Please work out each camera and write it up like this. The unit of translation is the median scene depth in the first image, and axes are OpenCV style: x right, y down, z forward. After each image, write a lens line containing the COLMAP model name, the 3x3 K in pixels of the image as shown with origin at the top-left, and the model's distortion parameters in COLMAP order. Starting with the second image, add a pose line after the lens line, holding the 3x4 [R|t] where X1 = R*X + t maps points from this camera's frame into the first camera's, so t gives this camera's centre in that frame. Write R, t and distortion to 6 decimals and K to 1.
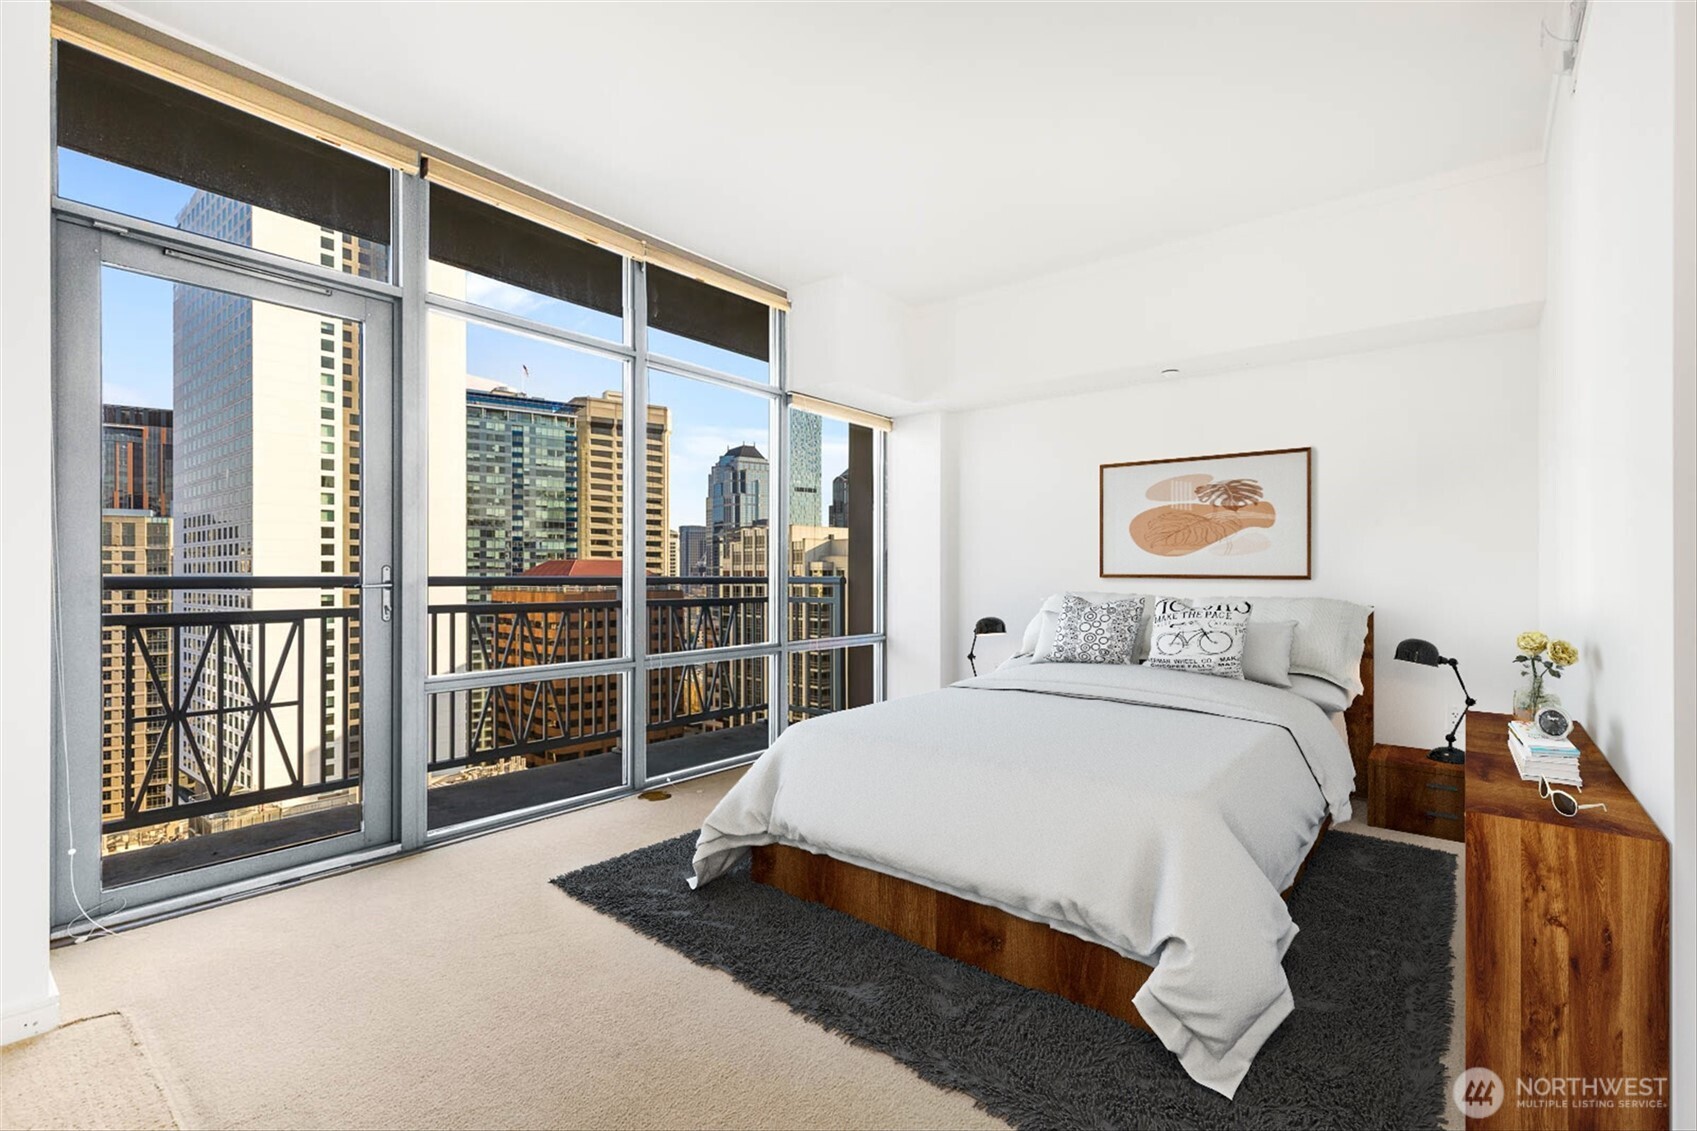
lens RADIAL K [[777.6, 0, 859.1], [0, 777.6, 570.1], [0, 0, 1]] dist [0.007901, 0.000635]
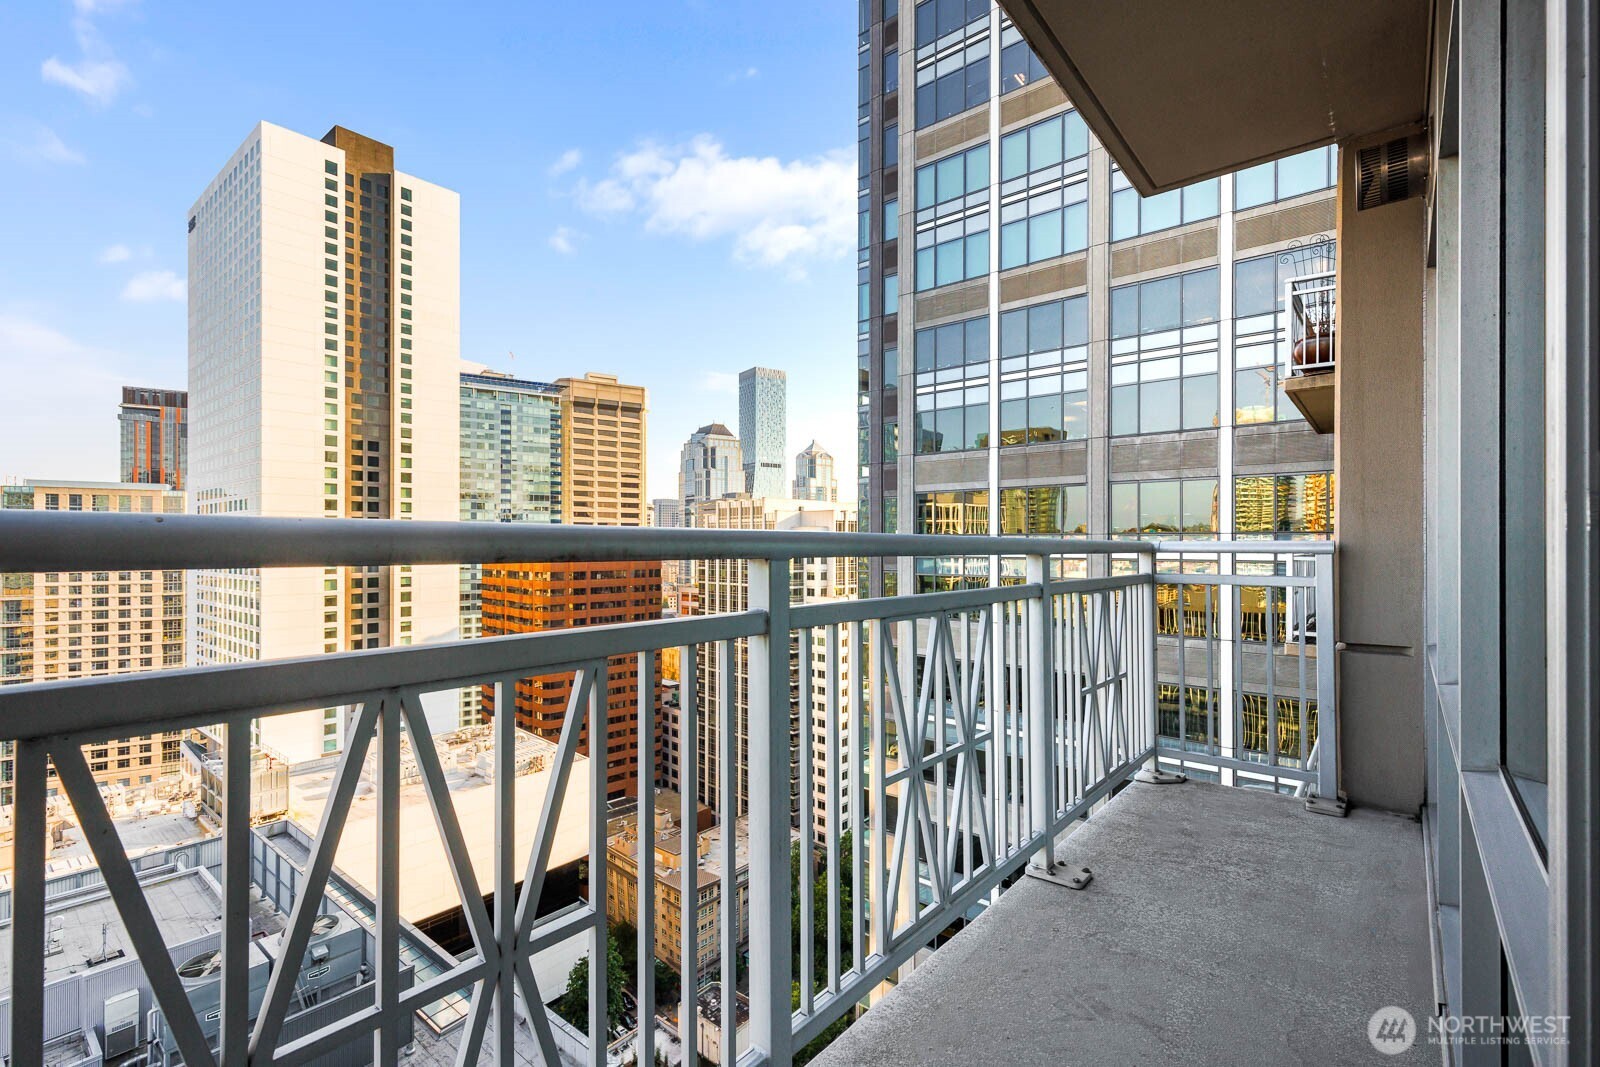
lens RADIAL K [[725.9, 0, 806.3], [0, 725.9, 537.6], [0, 0, 1]] dist [0.011522, -0.002463]
pose [[0.999854, -0.000617, -0.017089, -0.009857], [0.000555, 0.999993, -0.003636, 0.000273], [0.017091, 0.003626, 0.999847, 0.011194]]
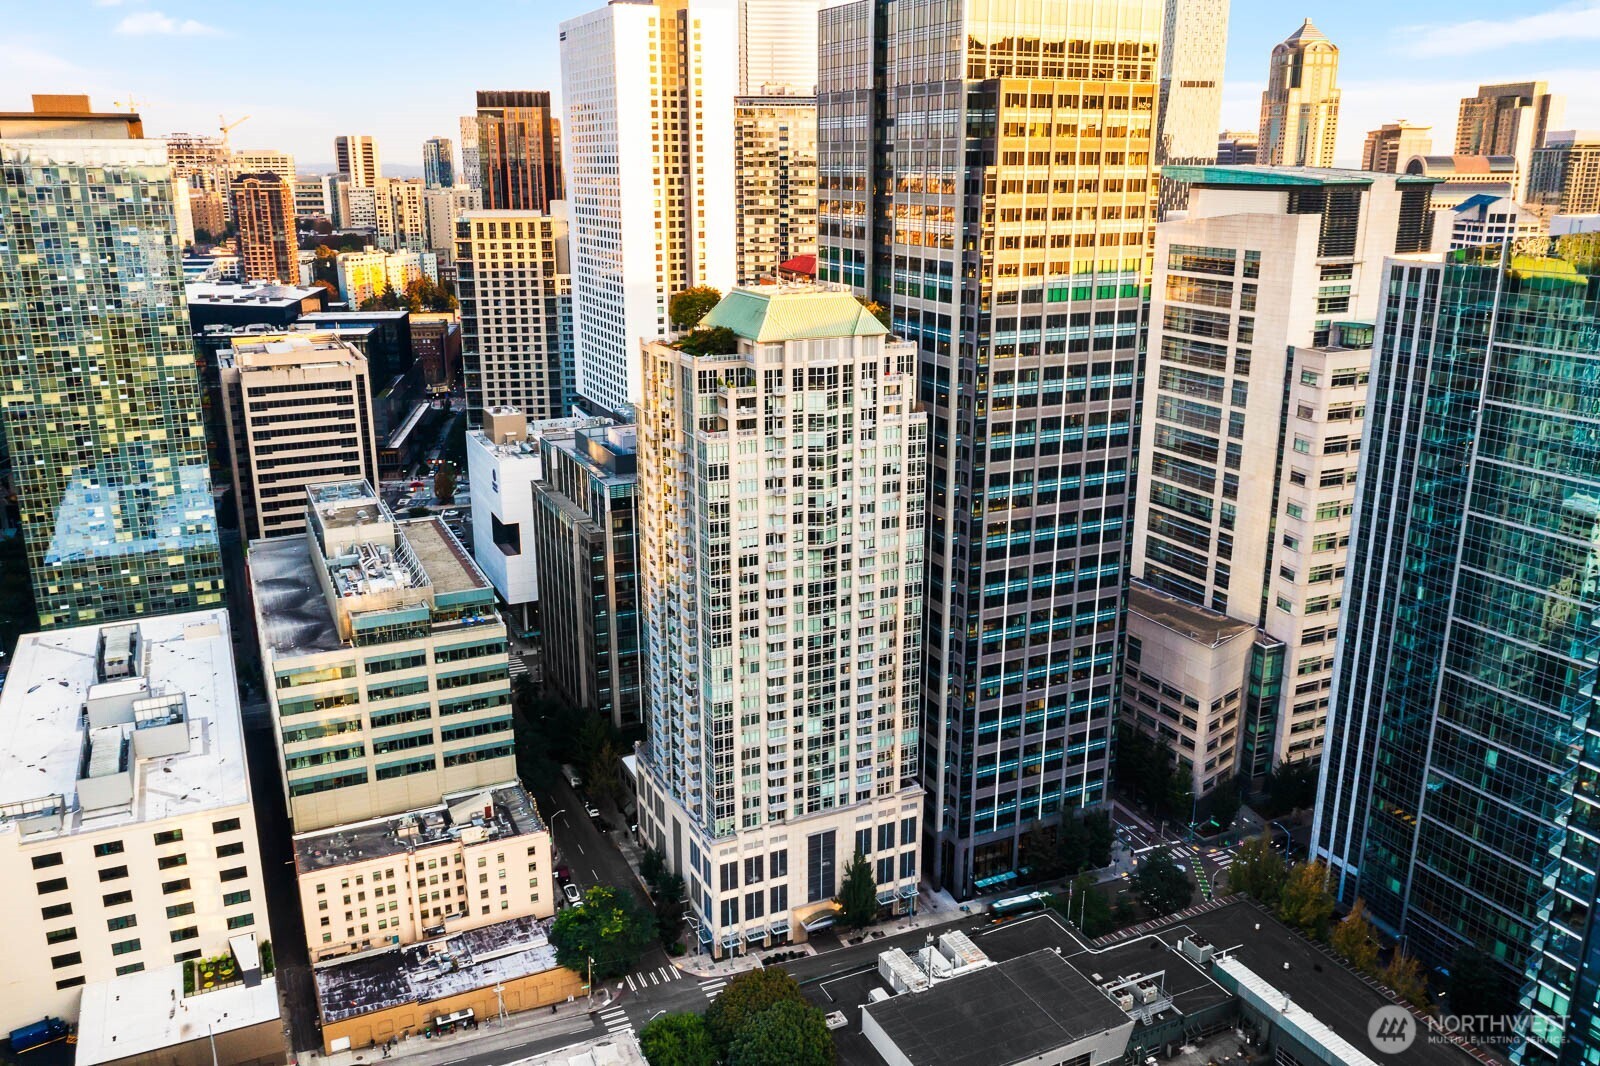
lens RADIAL K [[1271.7, 0, 796.4], [0, 1271.7, 529.0], [0, 0, 1]] dist [0.021383, 0.002676]
pose [[0.899296, 0.122314, -0.419889, 0.417771], [0.001659, 0.959133, 0.282949, -0.140762], [0.437338, -0.255152, 0.862342, -0.719285]]
